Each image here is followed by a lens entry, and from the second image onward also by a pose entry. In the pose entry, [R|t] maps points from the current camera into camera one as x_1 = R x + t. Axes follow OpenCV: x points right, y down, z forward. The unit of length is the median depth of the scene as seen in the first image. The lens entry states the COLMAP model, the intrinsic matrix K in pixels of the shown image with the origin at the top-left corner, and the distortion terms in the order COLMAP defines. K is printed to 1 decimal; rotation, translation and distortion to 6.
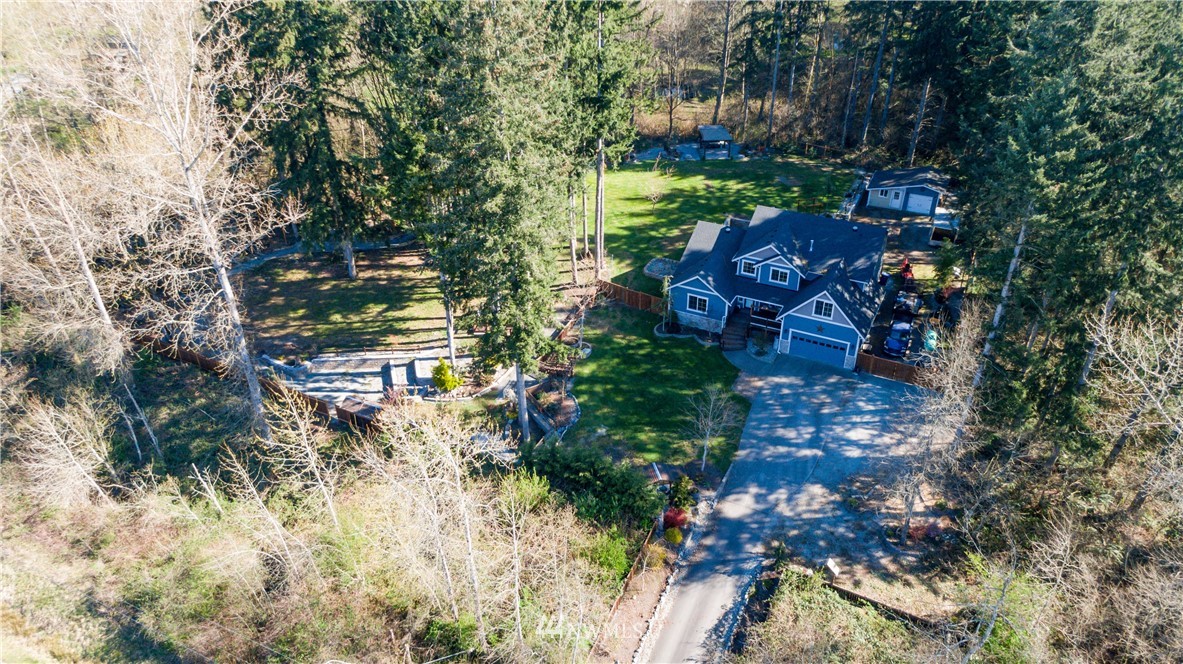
lens RADIAL K [[831.1, 0, 592.2], [0, 831.1, 331.0], [0, 0, 1]] dist [0.021010, -0.018939]
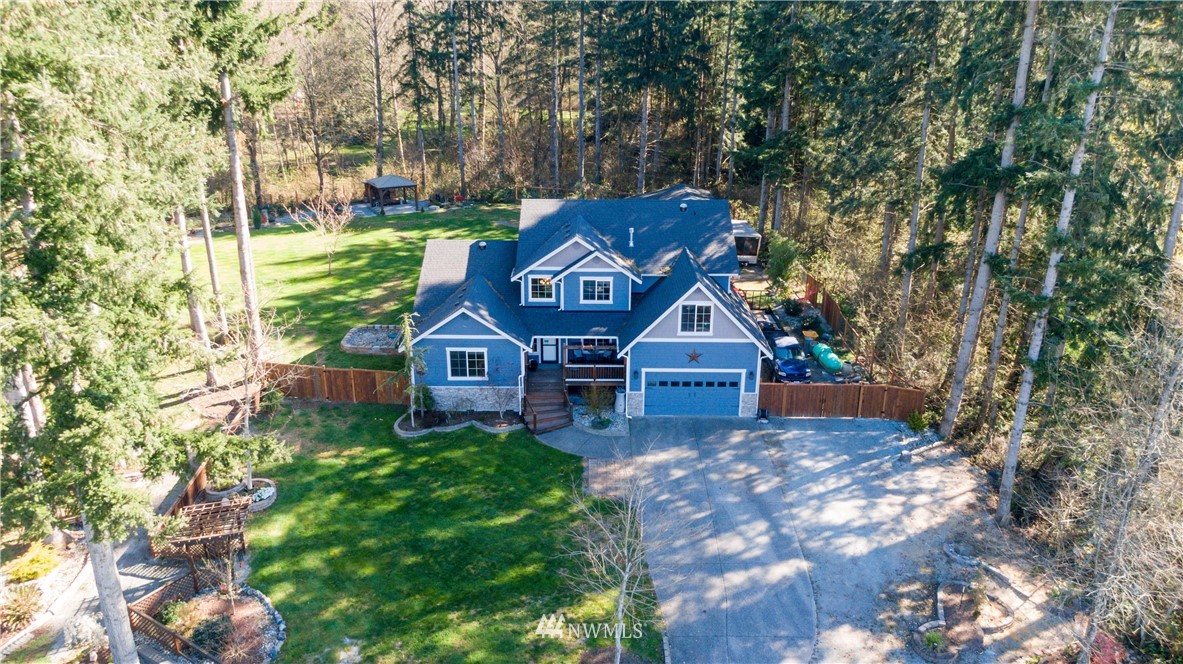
lens RADIAL K [[831.1, 0, 593.1], [0, 831.1, 330.1], [0, 0, 1]] dist [0.021010, -0.018939]
pose [[0.890299, -0.138109, 0.433929, -0.034315], [0.227758, 0.960200, -0.161687, 0.054338], [-0.394328, 0.242780, 0.886320, 0.491011]]
